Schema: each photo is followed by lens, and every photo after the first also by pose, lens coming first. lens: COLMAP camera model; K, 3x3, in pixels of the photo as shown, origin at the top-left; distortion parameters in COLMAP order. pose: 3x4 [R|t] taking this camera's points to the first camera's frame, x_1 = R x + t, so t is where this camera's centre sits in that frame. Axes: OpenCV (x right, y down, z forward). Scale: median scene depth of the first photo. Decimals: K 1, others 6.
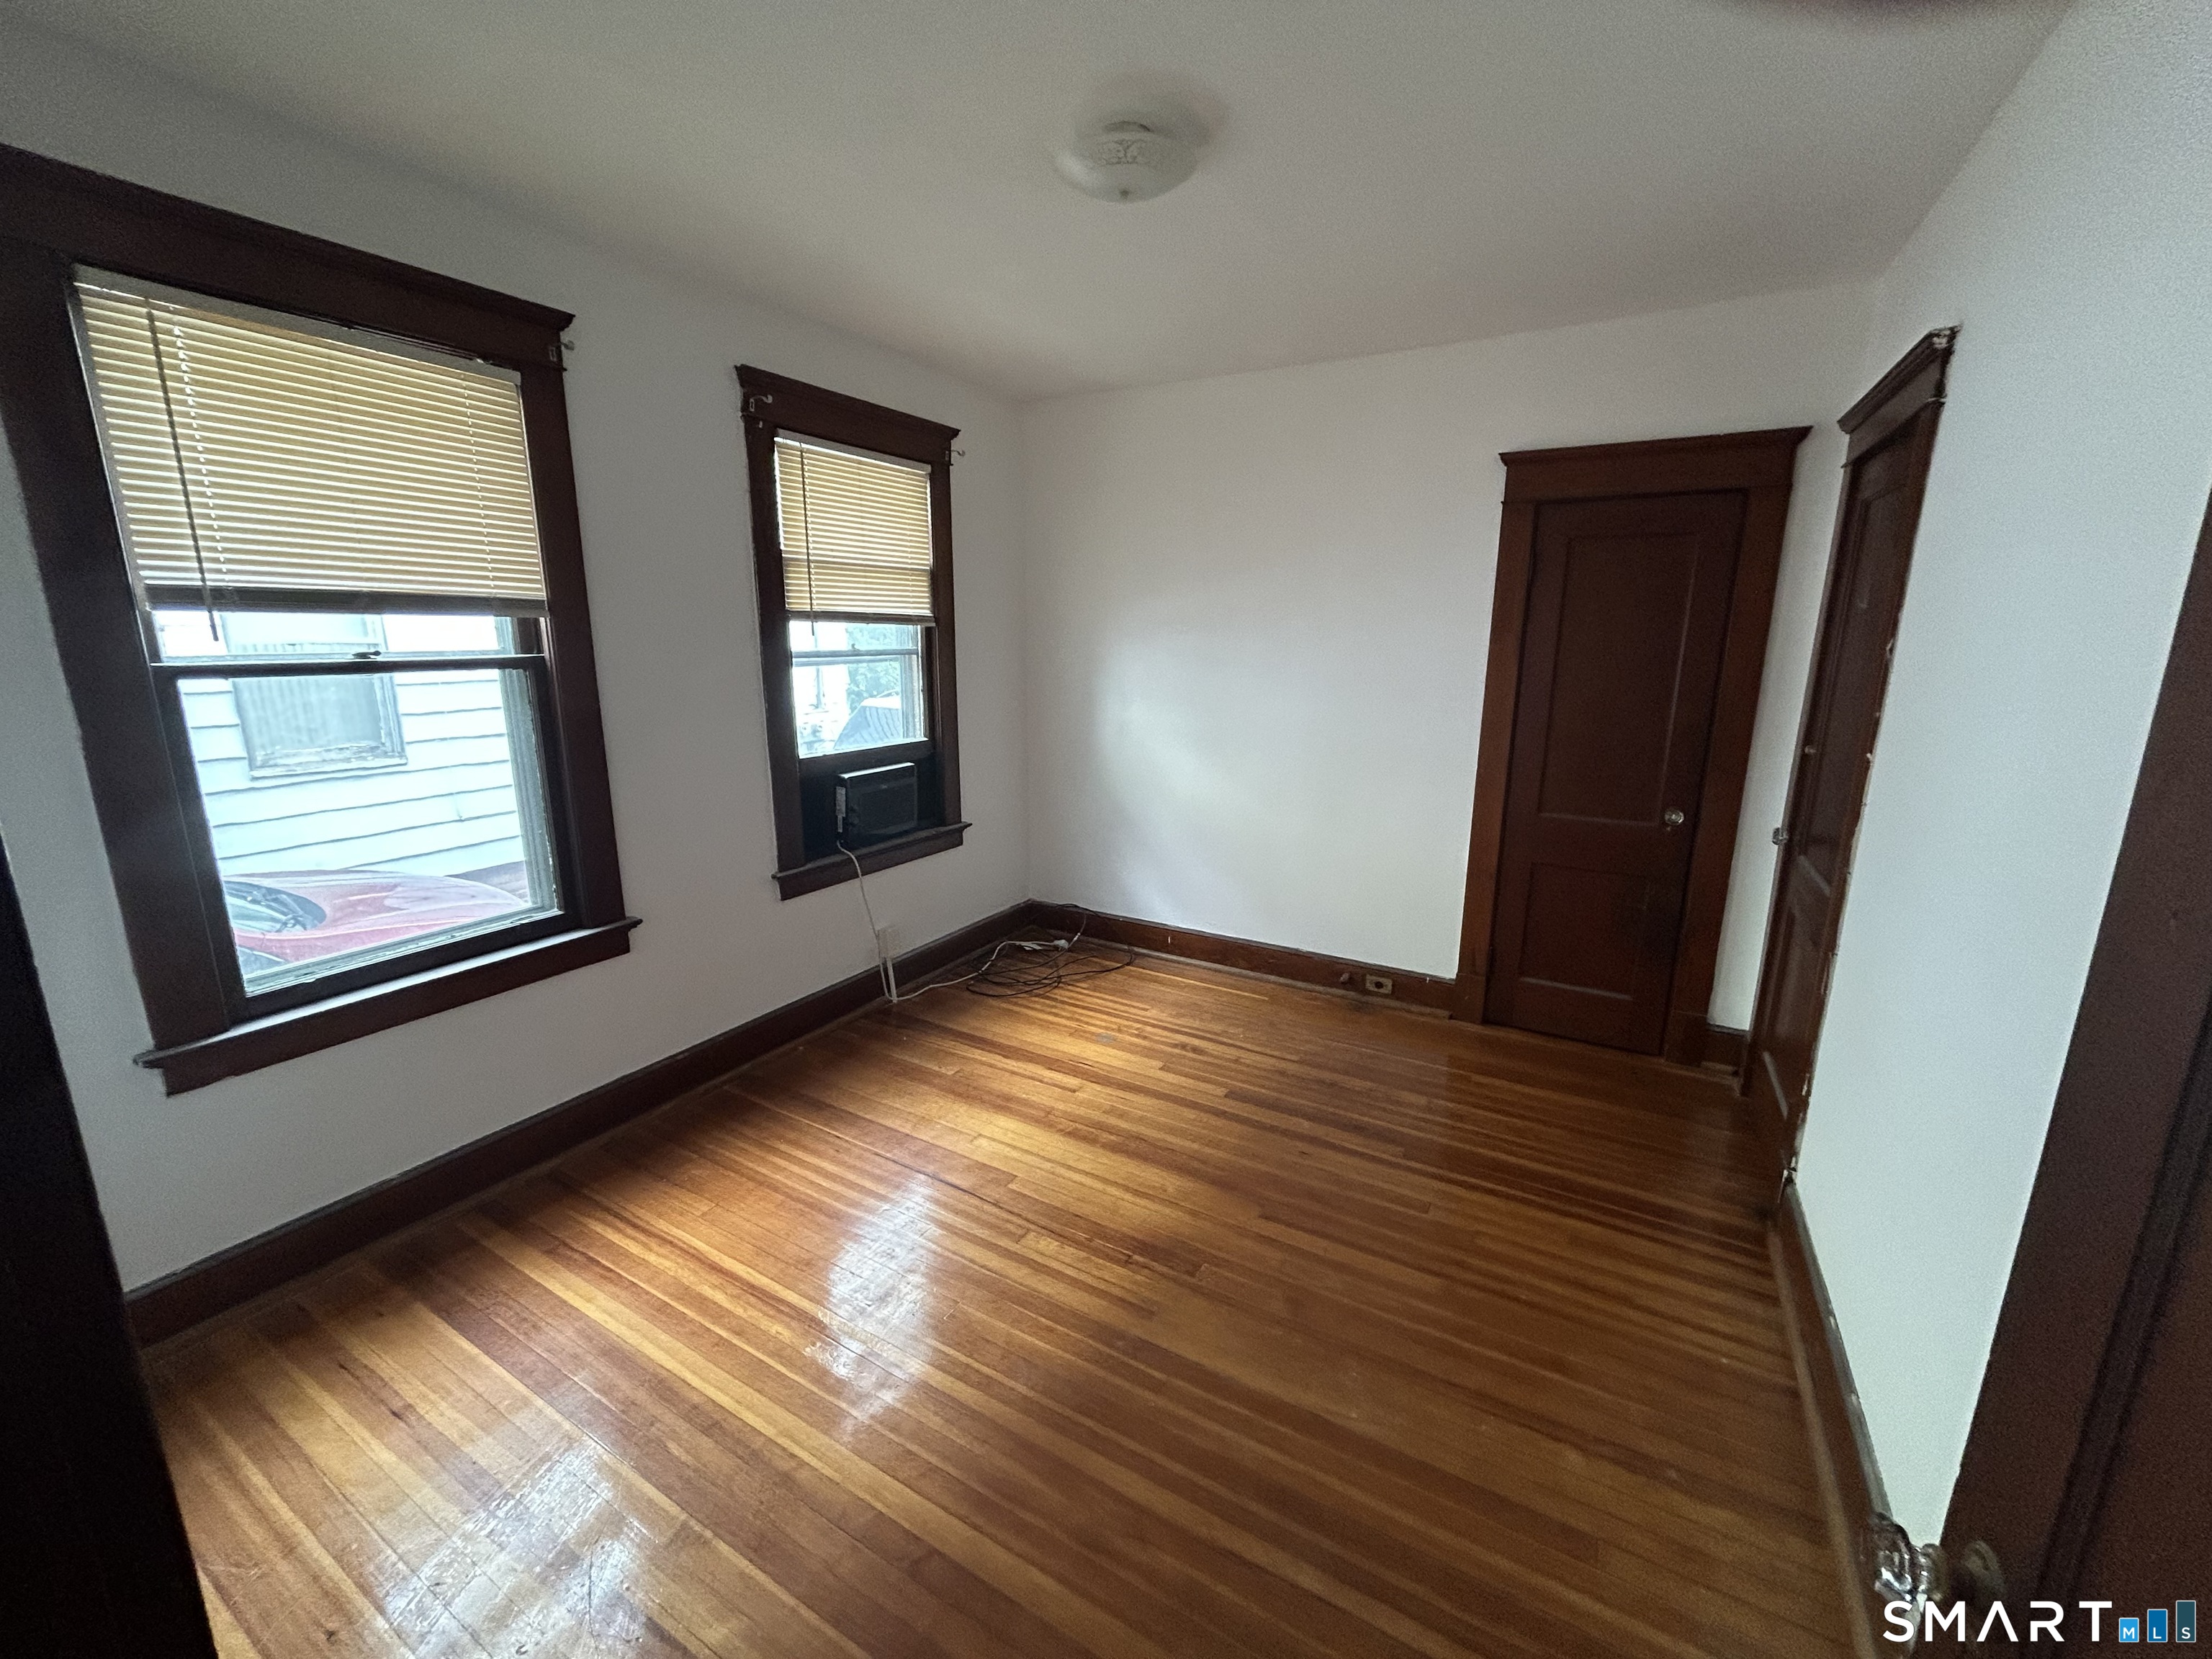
lens RADIAL K [[900.9, 0, 1107.3], [0, 900.9, 831.4], [0, 0, 1]] dist [-0.003198, 0.005571]
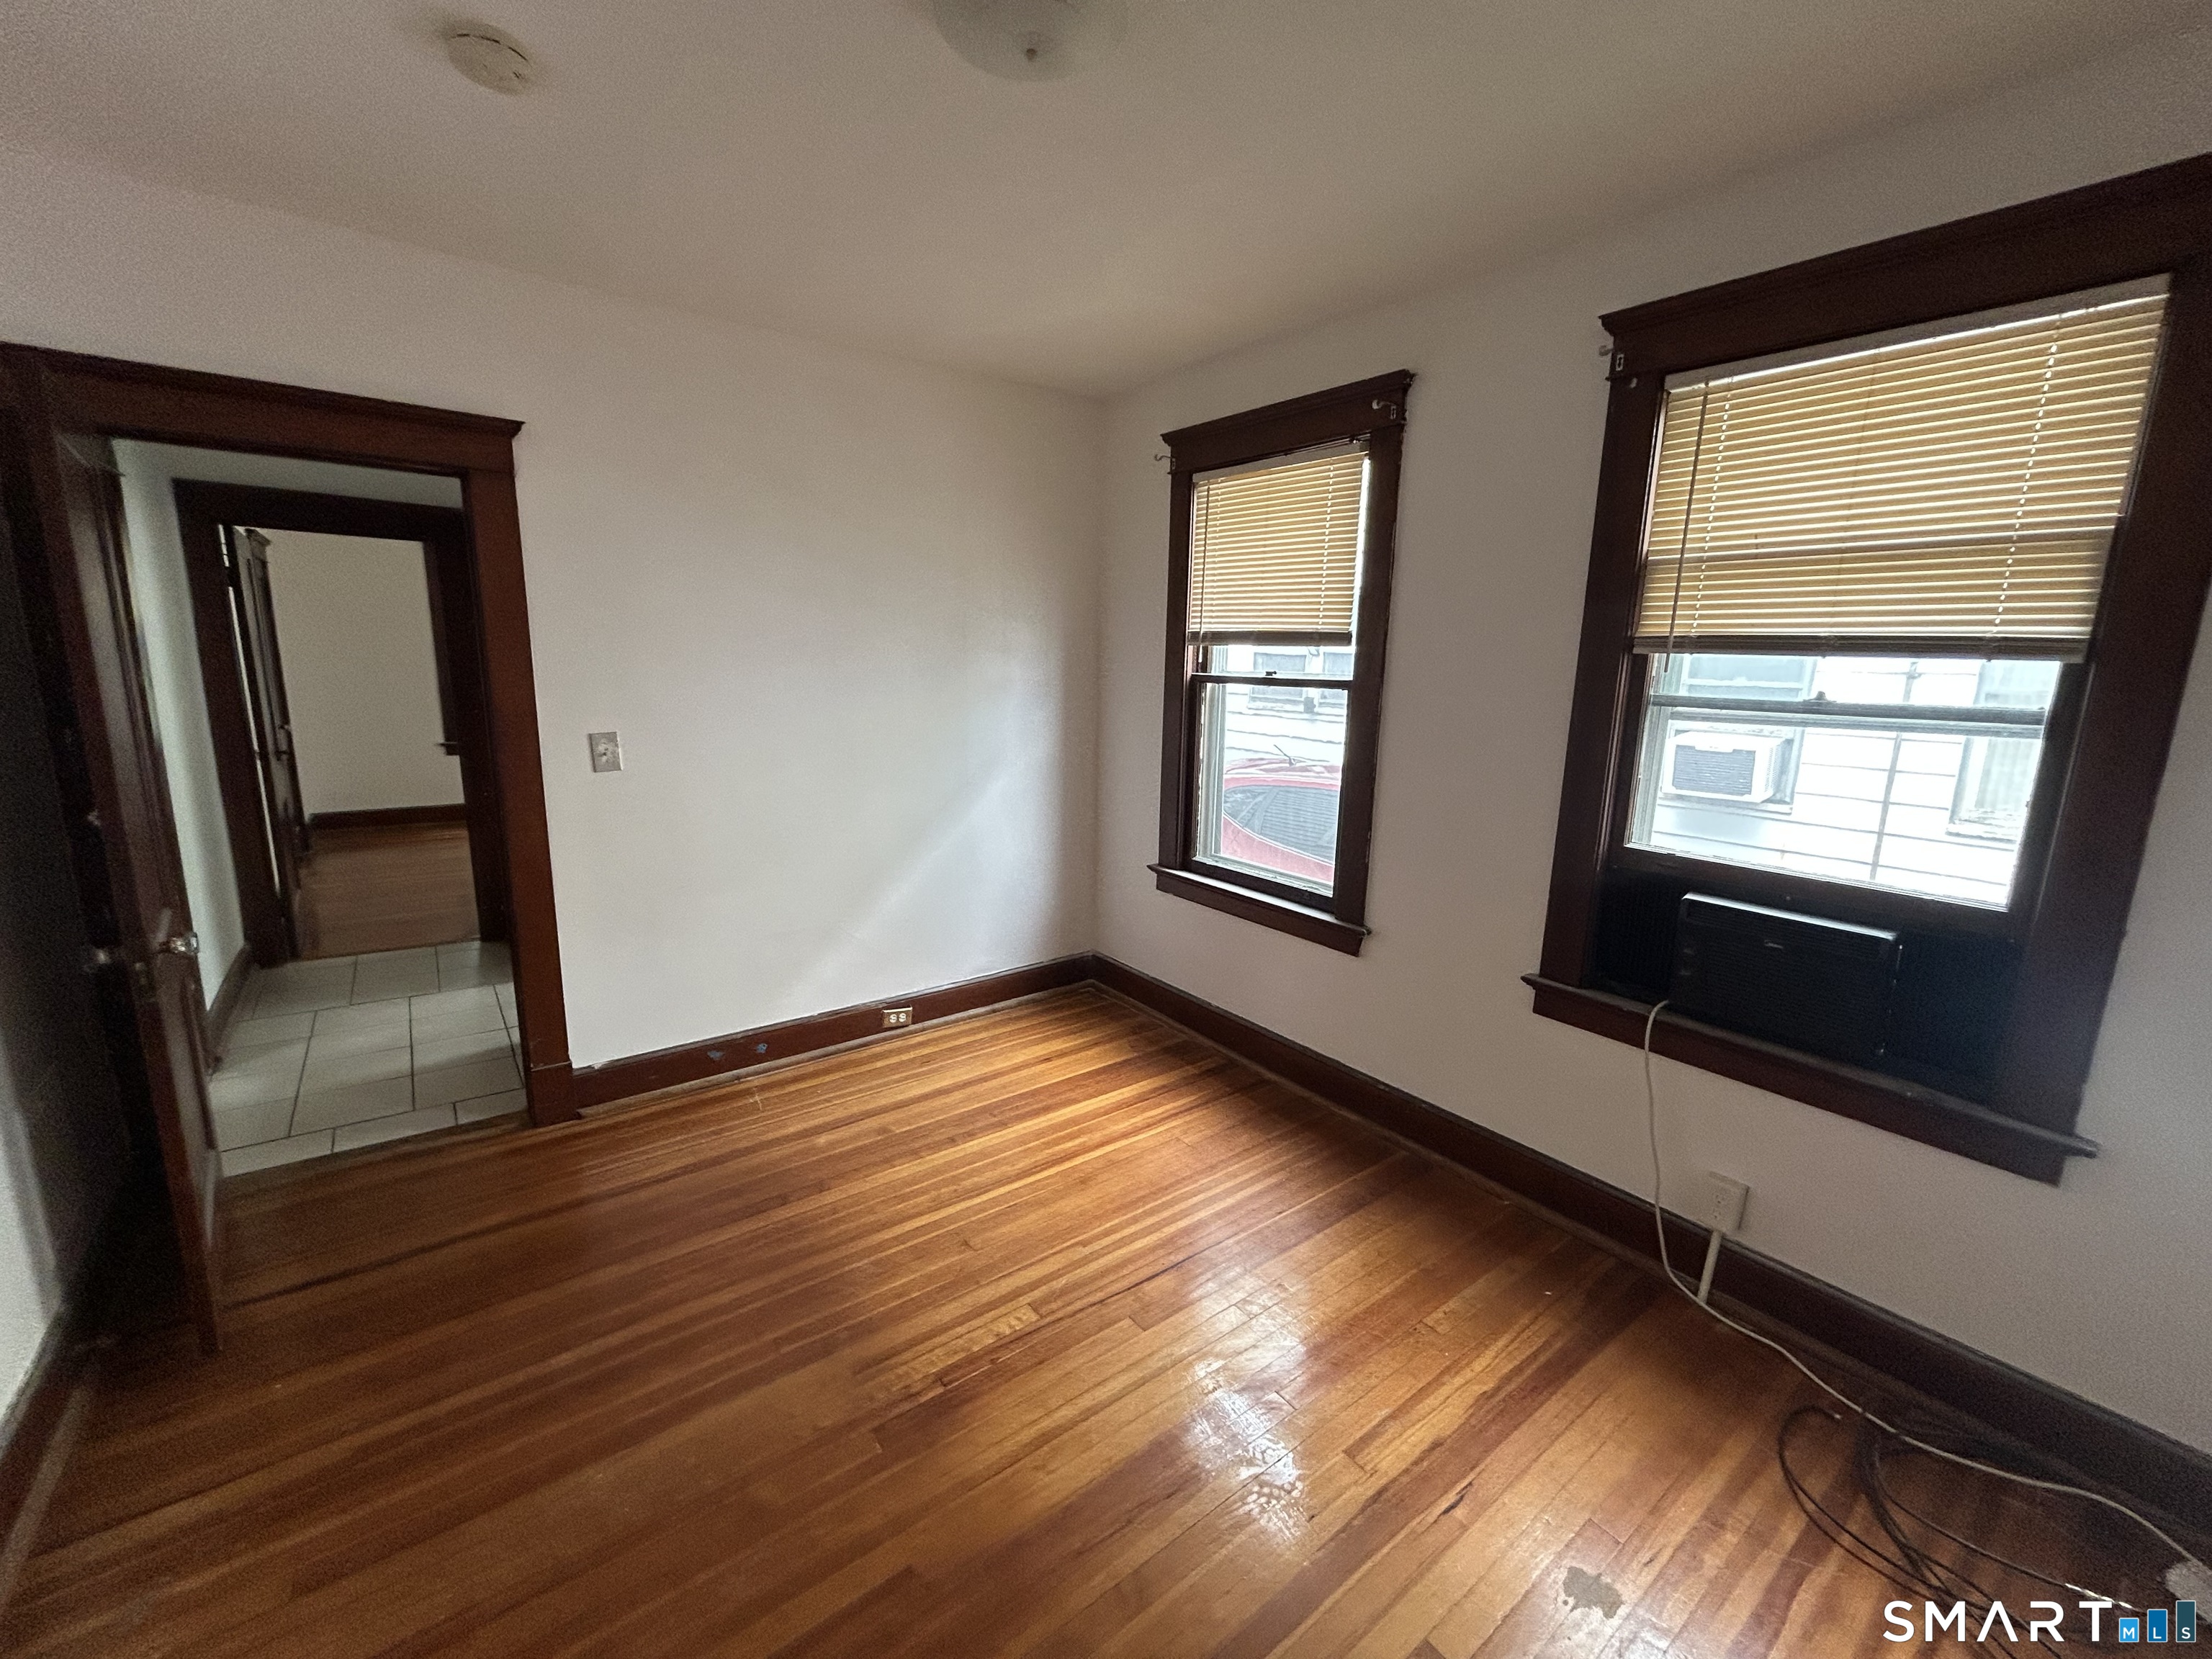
lens RADIAL K [[900.9, 0, 1107.3], [0, 900.9, 831.4], [0, 0, 1]] dist [-0.003198, 0.005571]
pose [[-0.385814, 0.162986, -0.908066, 0.602338], [-0.226205, 0.937515, 0.264381, -0.250758], [0.894415, 0.307411, -0.324838, 1.167692]]
